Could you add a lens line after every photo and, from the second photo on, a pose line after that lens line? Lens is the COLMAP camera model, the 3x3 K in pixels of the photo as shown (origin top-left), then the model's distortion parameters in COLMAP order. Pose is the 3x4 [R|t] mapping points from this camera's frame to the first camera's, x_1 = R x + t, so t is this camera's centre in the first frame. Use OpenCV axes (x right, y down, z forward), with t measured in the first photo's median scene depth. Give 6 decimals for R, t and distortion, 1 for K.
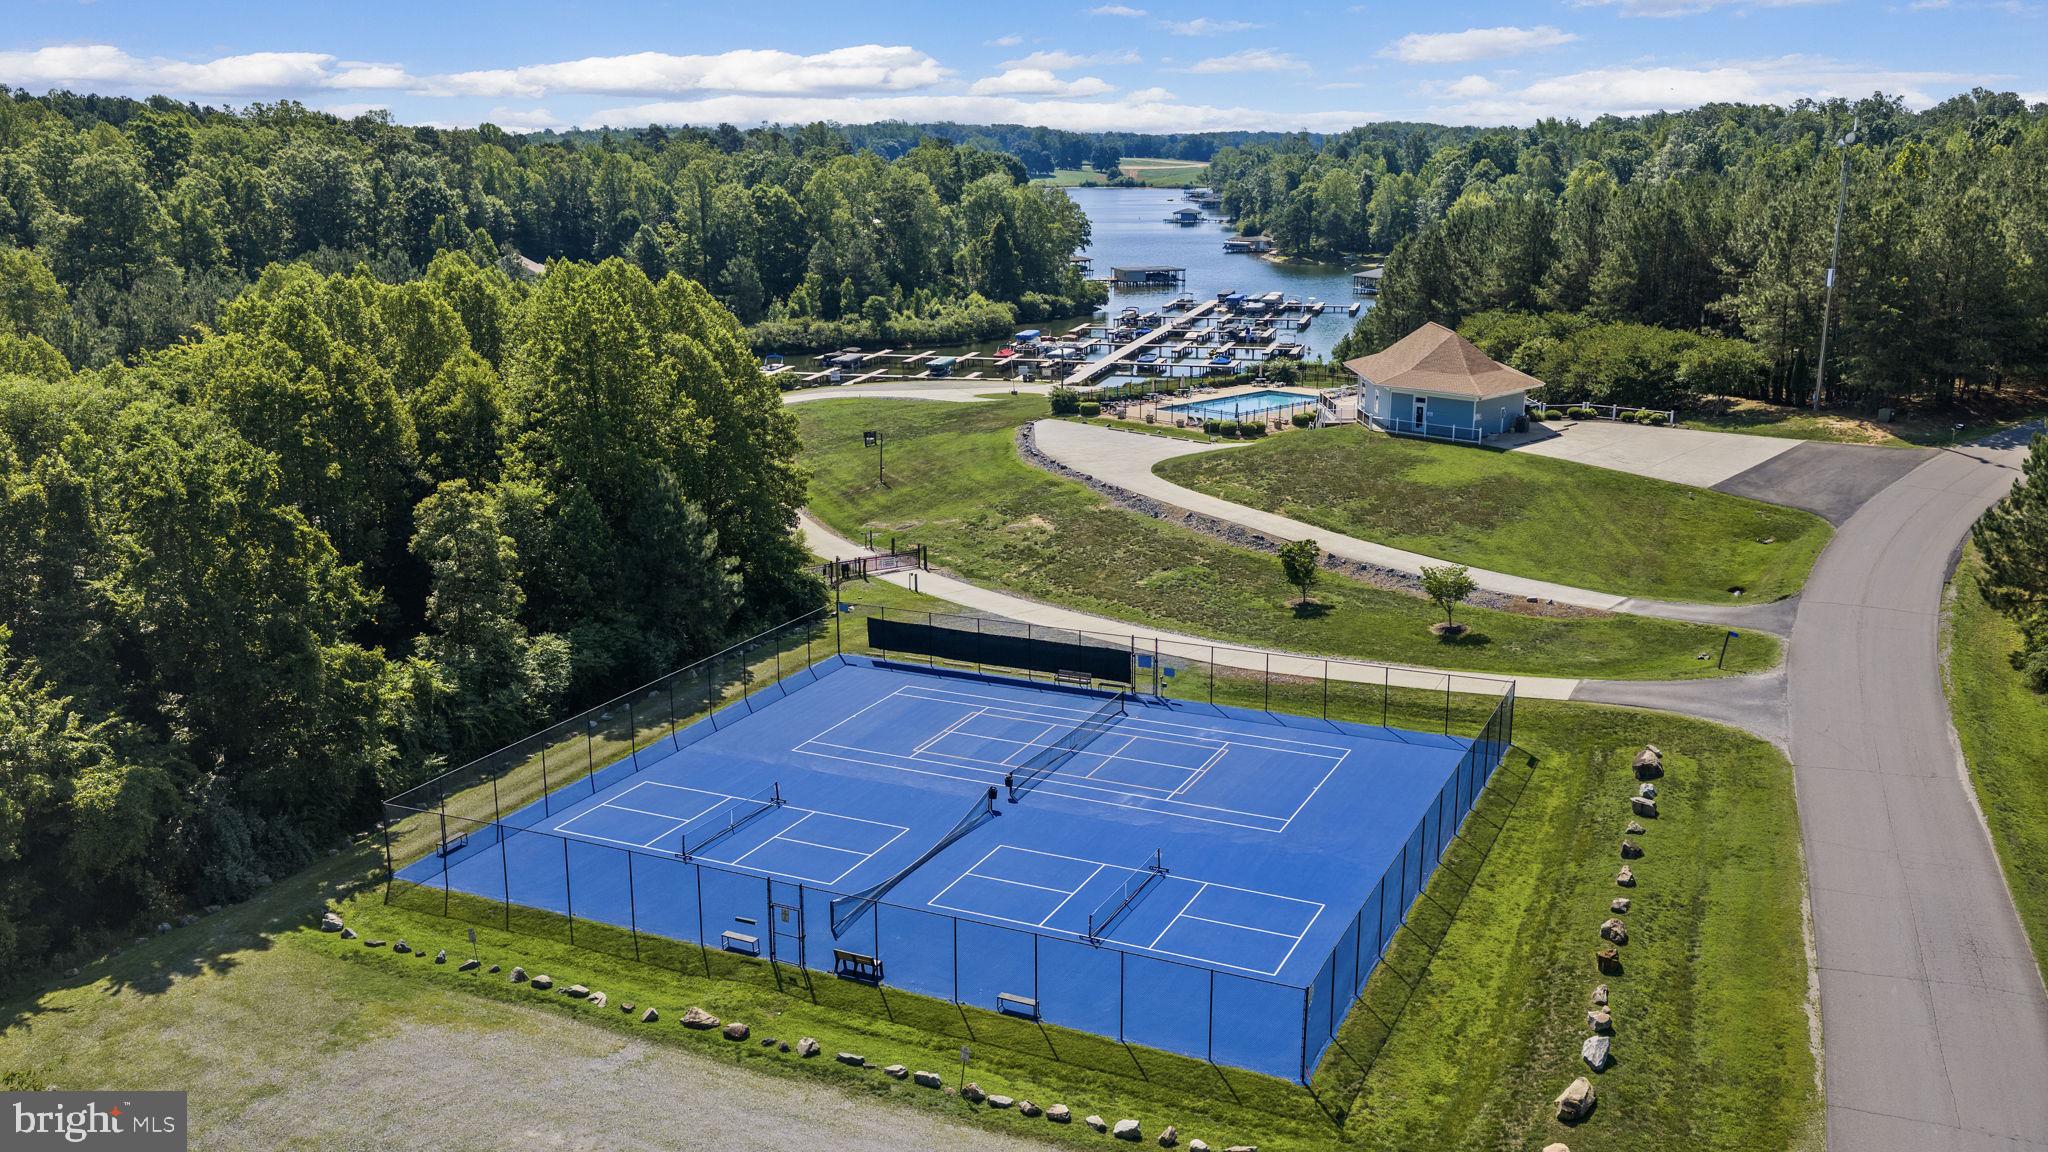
lens RADIAL K [[1685.2, 0, 1026.2], [0, 1685.2, 581.7], [0, 0, 1]] dist [0.018821, -0.047000]
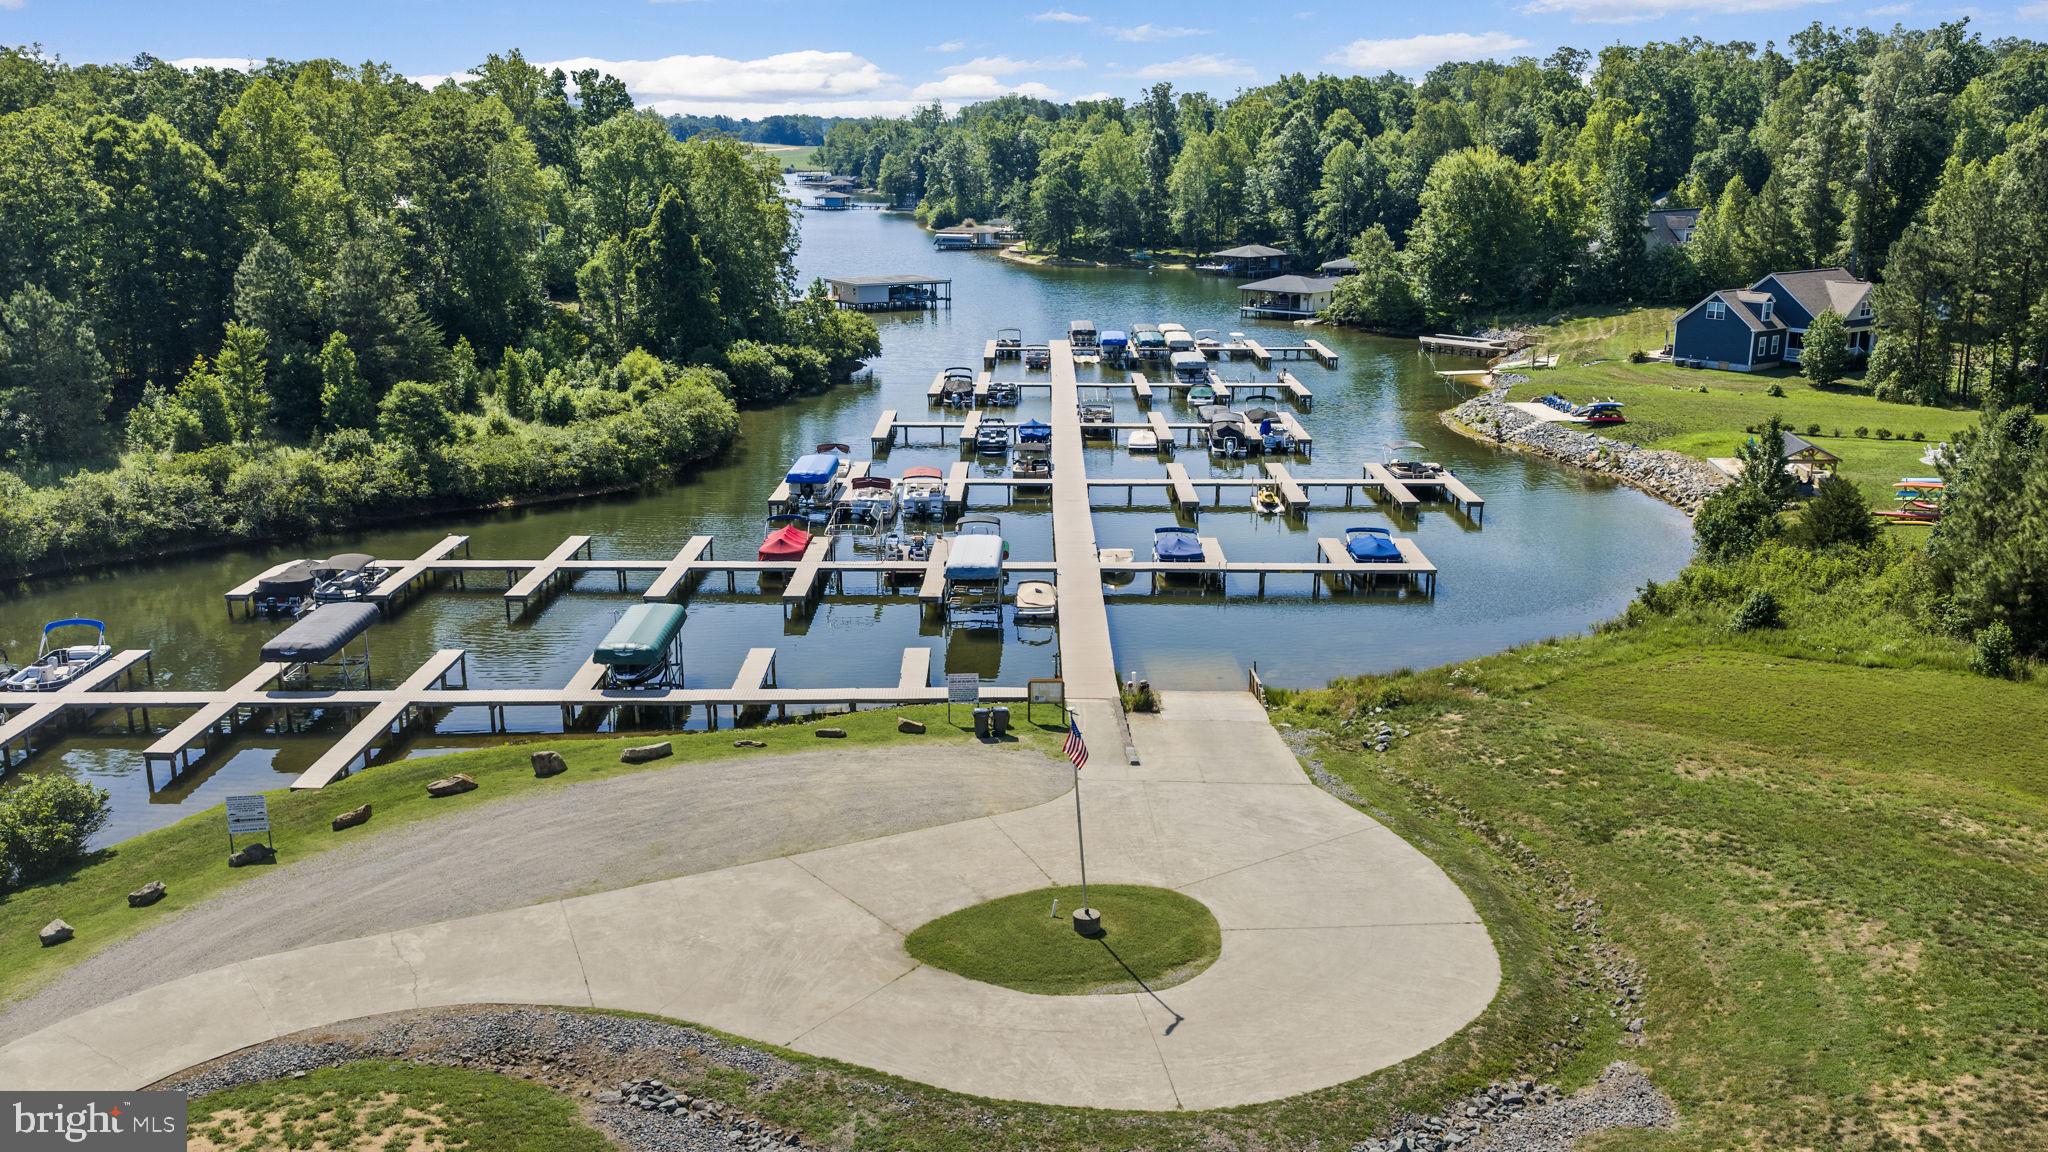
lens RADIAL K [[1685.2, 0, 1023.3], [0, 1685.2, 589.0], [0, 0, 1]] dist [0.018821, -0.047000]
pose [[0.968103, -0.062405, 0.242656, -0.041858], [0.060265, 0.998050, 0.016241, -0.100800], [-0.243197, -0.001099, 0.969976, 0.492599]]
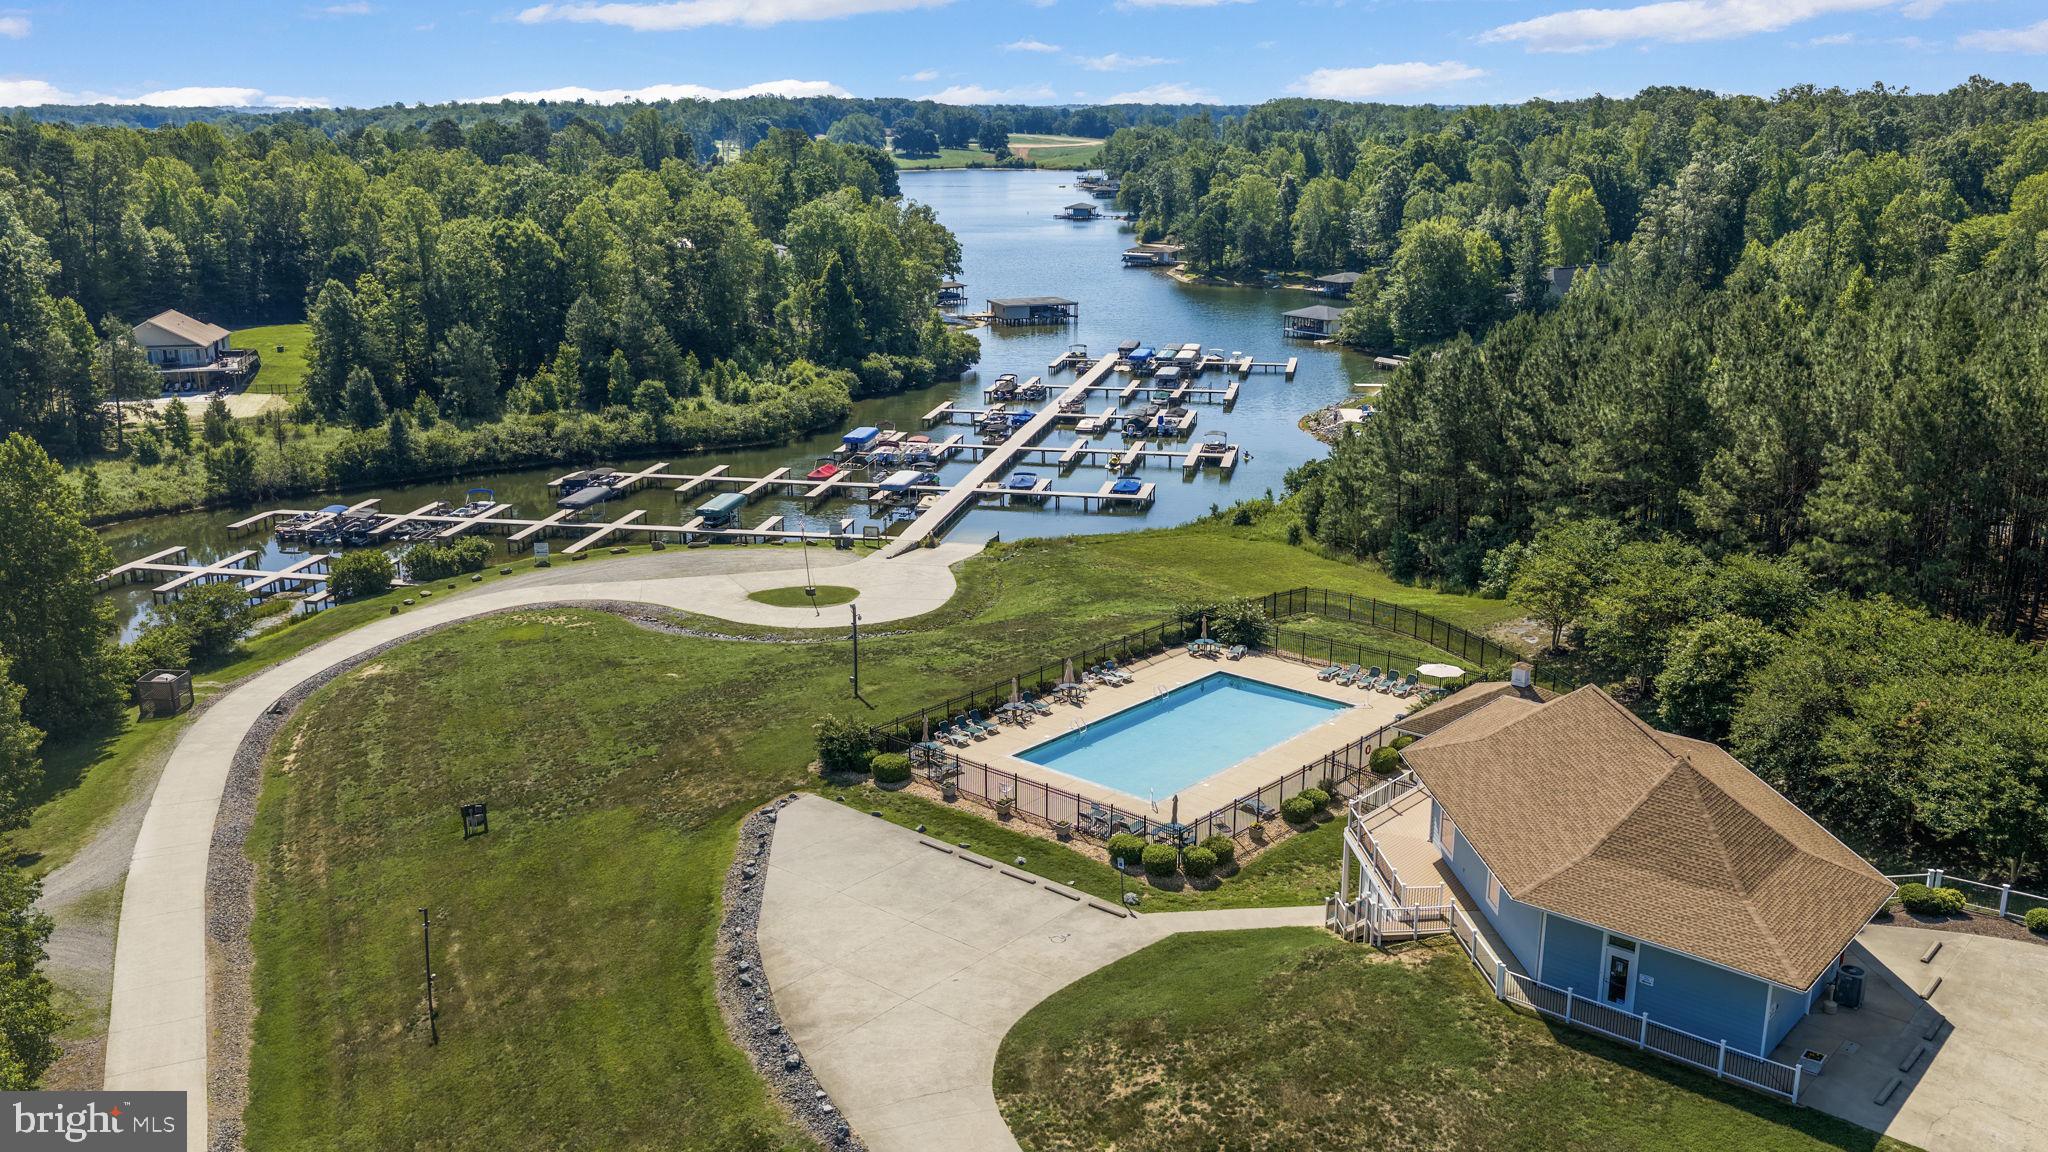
lens RADIAL K [[1685.2, 0, 1028.2], [0, 1685.2, 589.0], [0, 0, 1]] dist [0.018821, -0.047000]
pose [[0.998056, -0.015744, 0.060303, 0.023227], [0.014445, 0.999655, 0.021918, -0.079131], [-0.060628, -0.021005, 0.997939, 0.223827]]
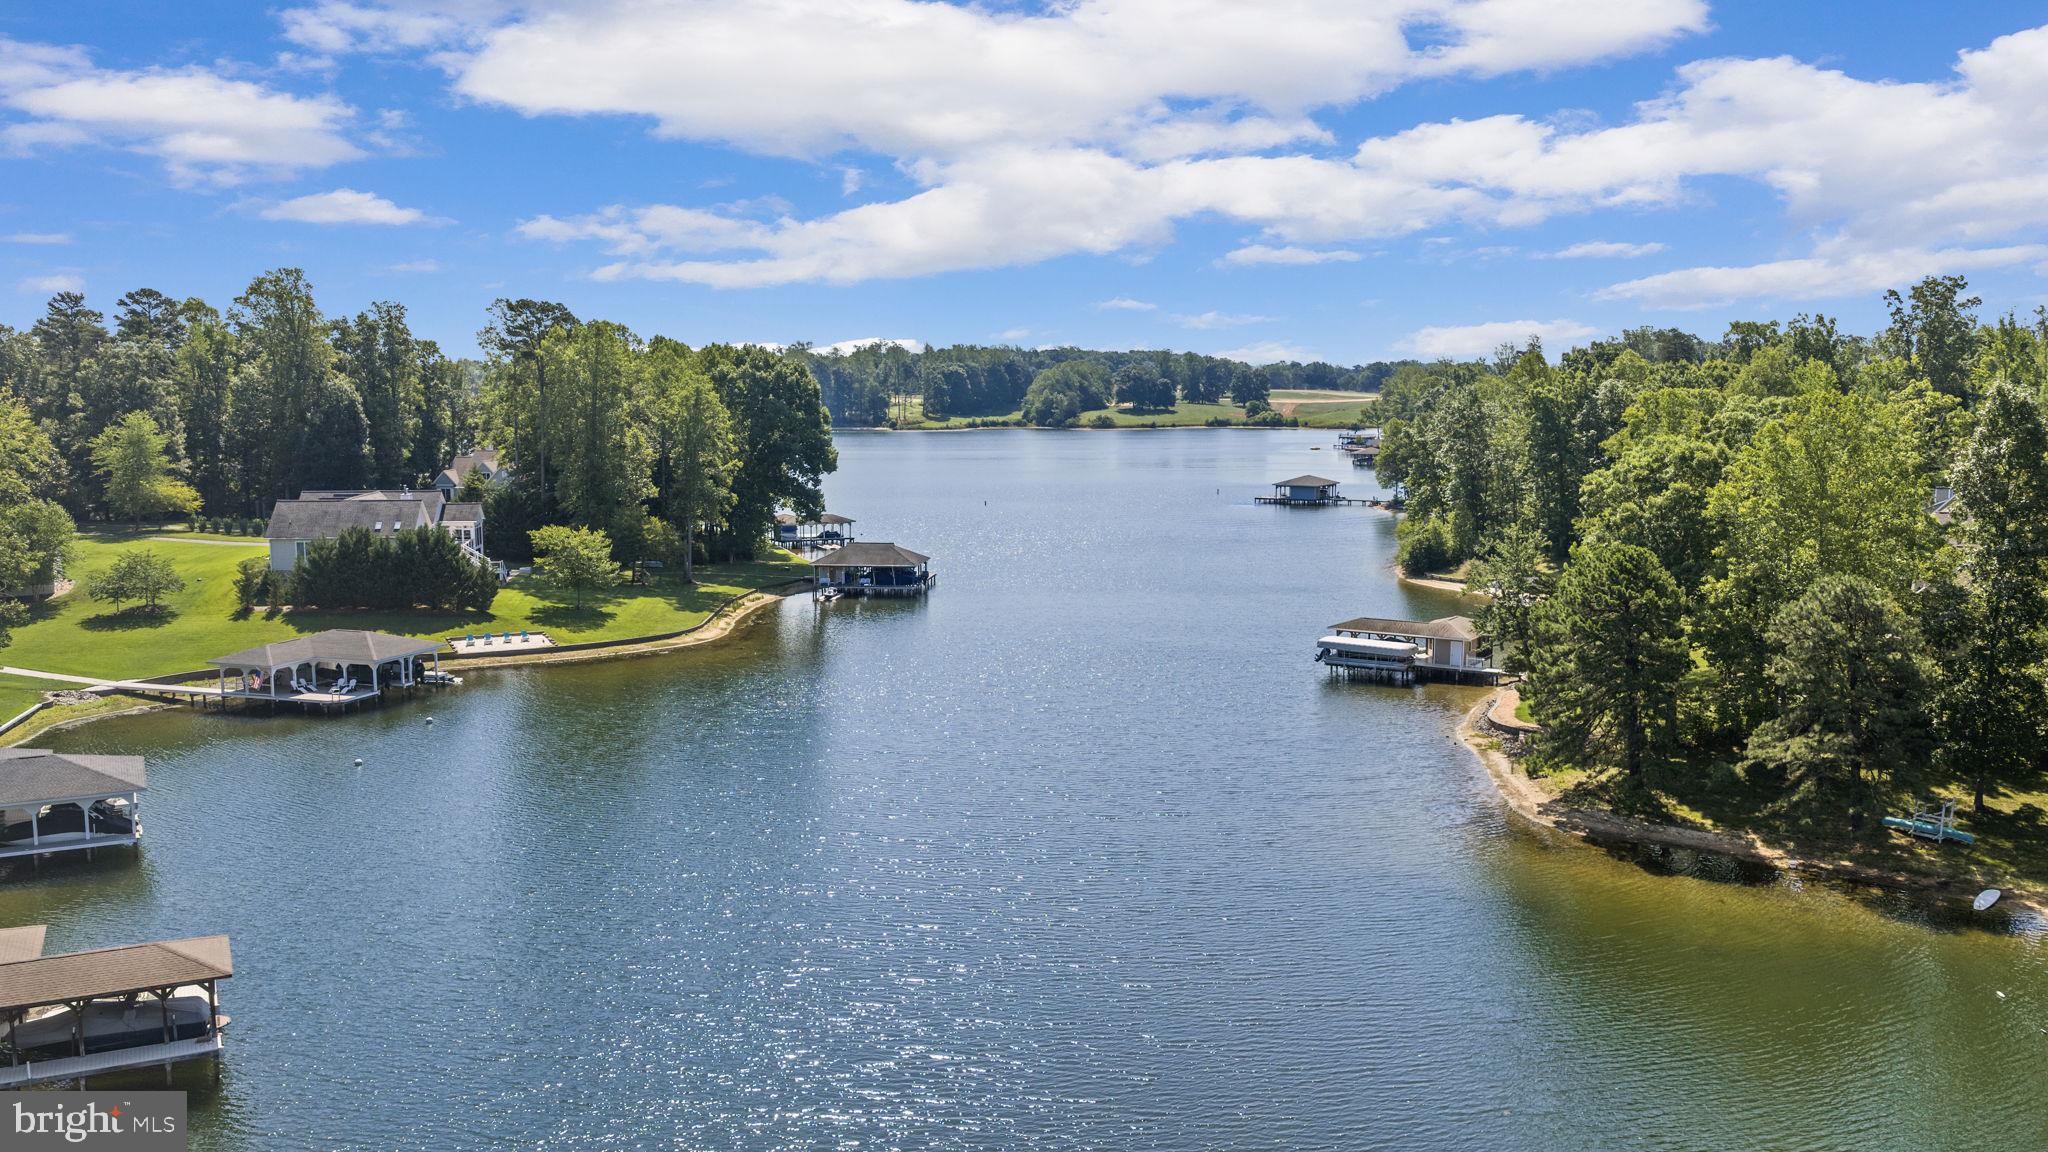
lens RADIAL K [[1685.2, 0, 1023.0], [0, 1685.2, 583.9], [0, 0, 1]] dist [0.018821, -0.047000]
pose [[0.992718, 0.013630, -0.119690, 0.161182], [-0.029547, 0.990778, -0.132234, -0.272701], [0.116784, 0.134808, 0.983966, 1.137576]]
